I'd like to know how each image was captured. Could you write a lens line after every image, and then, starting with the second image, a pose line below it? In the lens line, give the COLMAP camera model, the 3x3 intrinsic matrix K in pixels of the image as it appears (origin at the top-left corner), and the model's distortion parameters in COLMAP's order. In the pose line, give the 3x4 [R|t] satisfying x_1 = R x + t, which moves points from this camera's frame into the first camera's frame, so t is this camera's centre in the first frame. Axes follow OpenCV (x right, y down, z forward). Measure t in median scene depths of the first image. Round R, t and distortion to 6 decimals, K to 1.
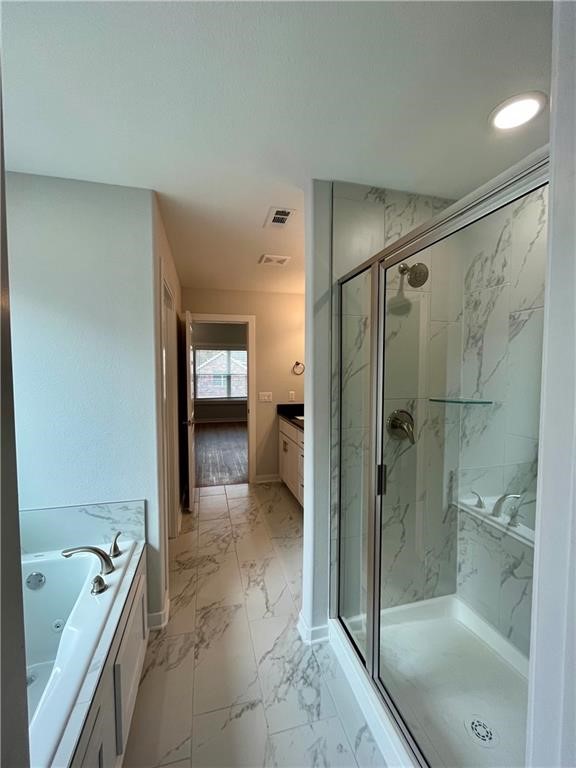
lens RADIAL K [[313.6, 0, 286.2], [0, 313.6, 383.3], [0, 0, 1]] dist [-0.003991, -0.000086]
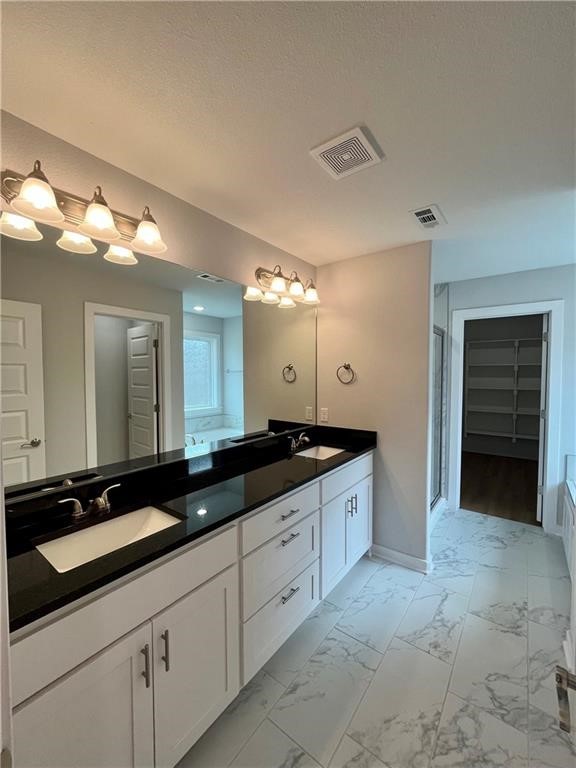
lens RADIAL K [[313.6, 0, 286.6], [0, 313.6, 383.3], [0, 0, 1]] dist [-0.003991, -0.000086]
pose [[-0.612314, -0.029135, 0.790078, -0.522768], [0.044753, 0.996441, 0.071429, -0.104352], [-0.789347, 0.079096, -0.608831, 1.929236]]
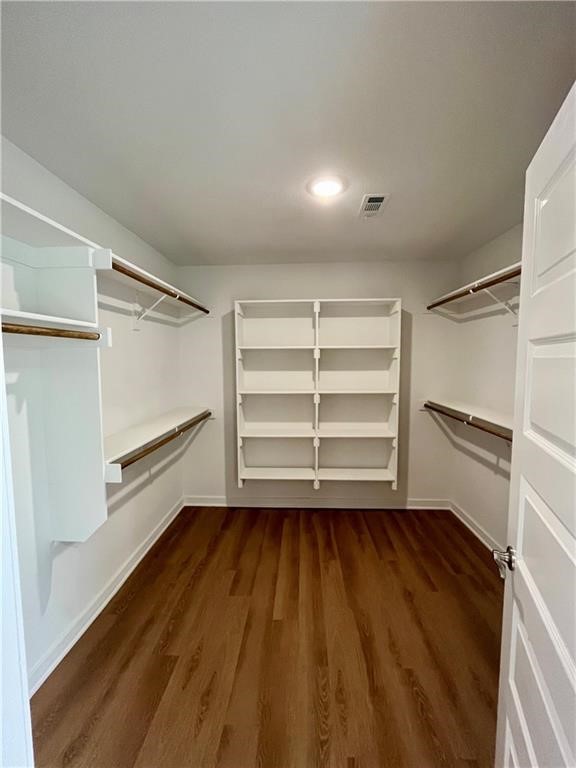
lens RADIAL K [[313.6, 0, 288.0], [0, 313.6, 382.4], [0, 0, 1]] dist [-0.003991, -0.000086]
pose [[-0.951926, -0.017647, 0.305821, -0.332258], [0.022861, 0.991463, 0.128370, -0.074829], [-0.305475, 0.129190, -0.943396, 1.367119]]
